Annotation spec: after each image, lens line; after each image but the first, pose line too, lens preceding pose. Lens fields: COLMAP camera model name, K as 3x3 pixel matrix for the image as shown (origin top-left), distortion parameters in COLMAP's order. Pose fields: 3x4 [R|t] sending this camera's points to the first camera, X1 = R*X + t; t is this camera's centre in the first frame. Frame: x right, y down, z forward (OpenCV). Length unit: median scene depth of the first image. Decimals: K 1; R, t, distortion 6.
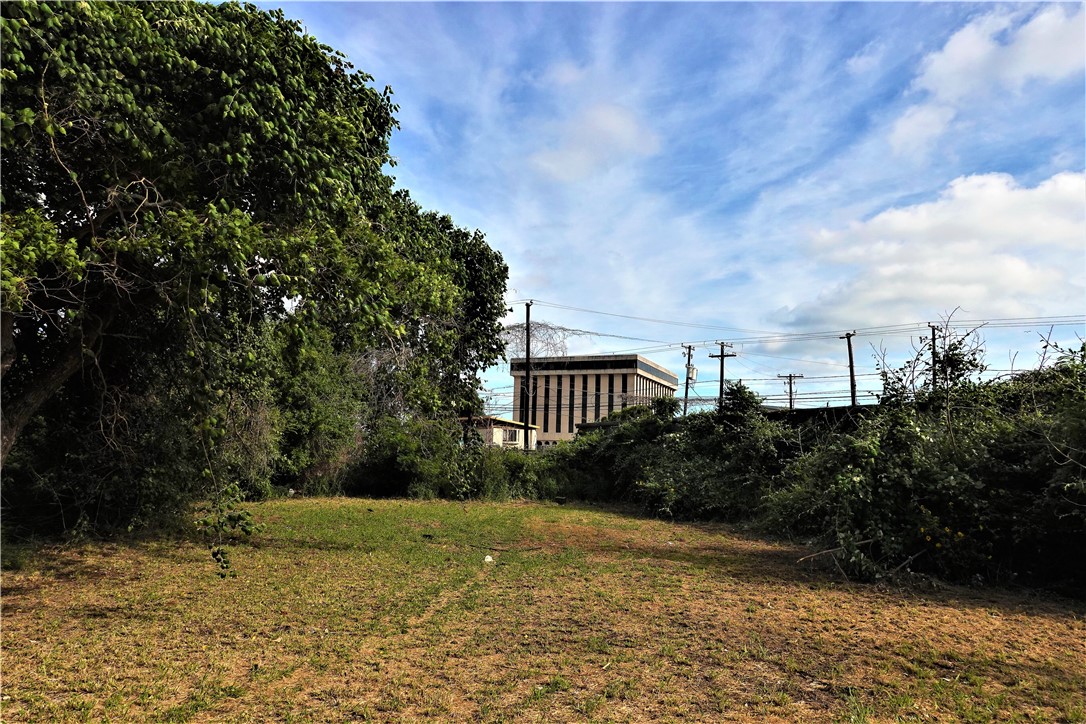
lens RADIAL K [[726.5, 0, 549.9], [0, 726.5, 363.1], [0, 0, 1]] dist [-0.006179, 0.006865]
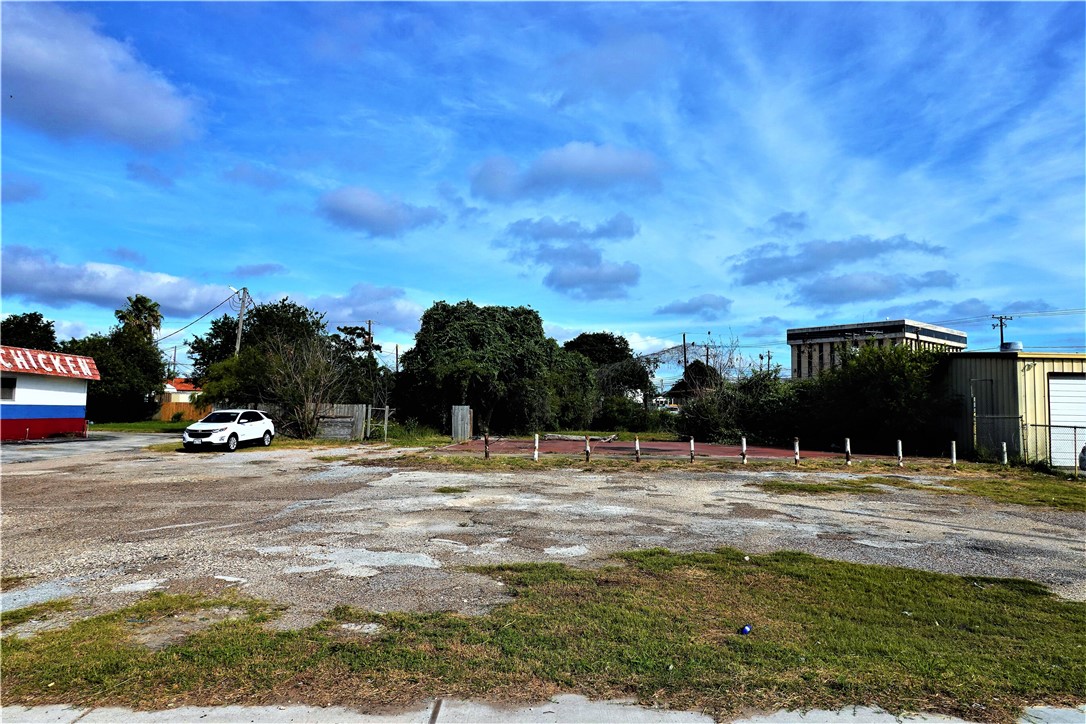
lens RADIAL K [[726.5, 0, 550.6], [0, 726.5, 390.8], [0, 0, 1]] dist [-0.006179, 0.006865]
pose [[0.898129, -0.031606, -0.438595, 1.419674], [0.070811, 0.994792, 0.073315, -0.293106], [0.433993, -0.096904, 0.895689, -2.599037]]
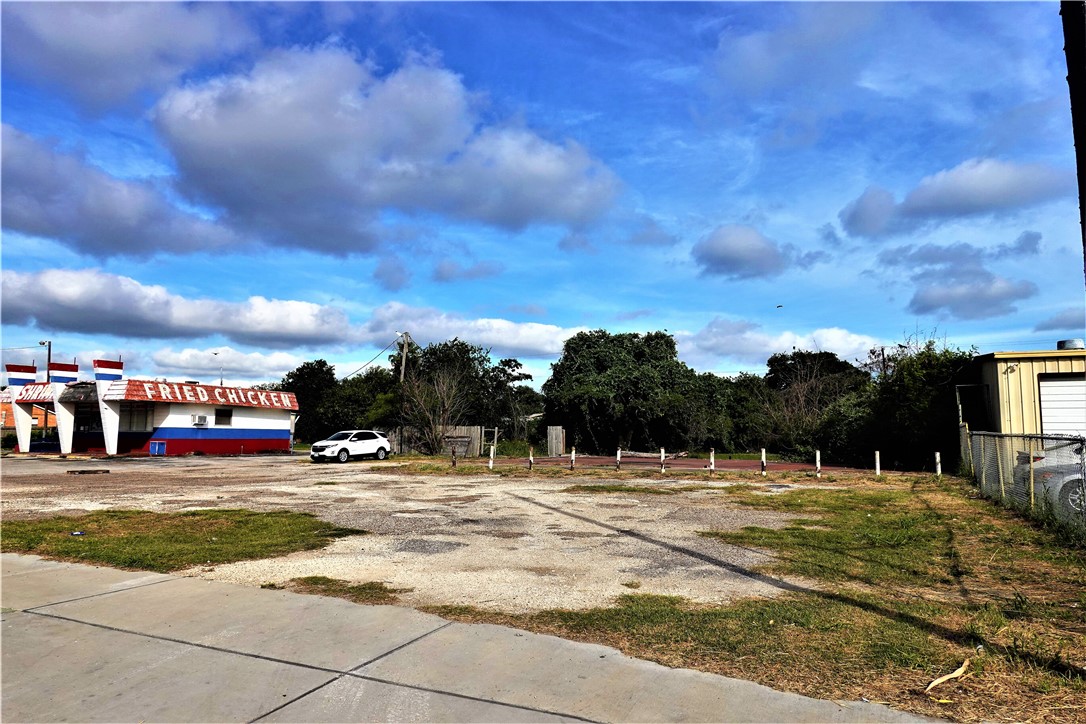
lens RADIAL K [[726.5, 0, 513.4], [0, 726.5, 360.1], [0, 0, 1]] dist [-0.006179, 0.006865]
pose [[0.634618, -0.107374, -0.765331, 2.207312], [0.113560, 0.992508, -0.045082, -0.208309], [0.764437, -0.058301, 0.642056, -2.332229]]
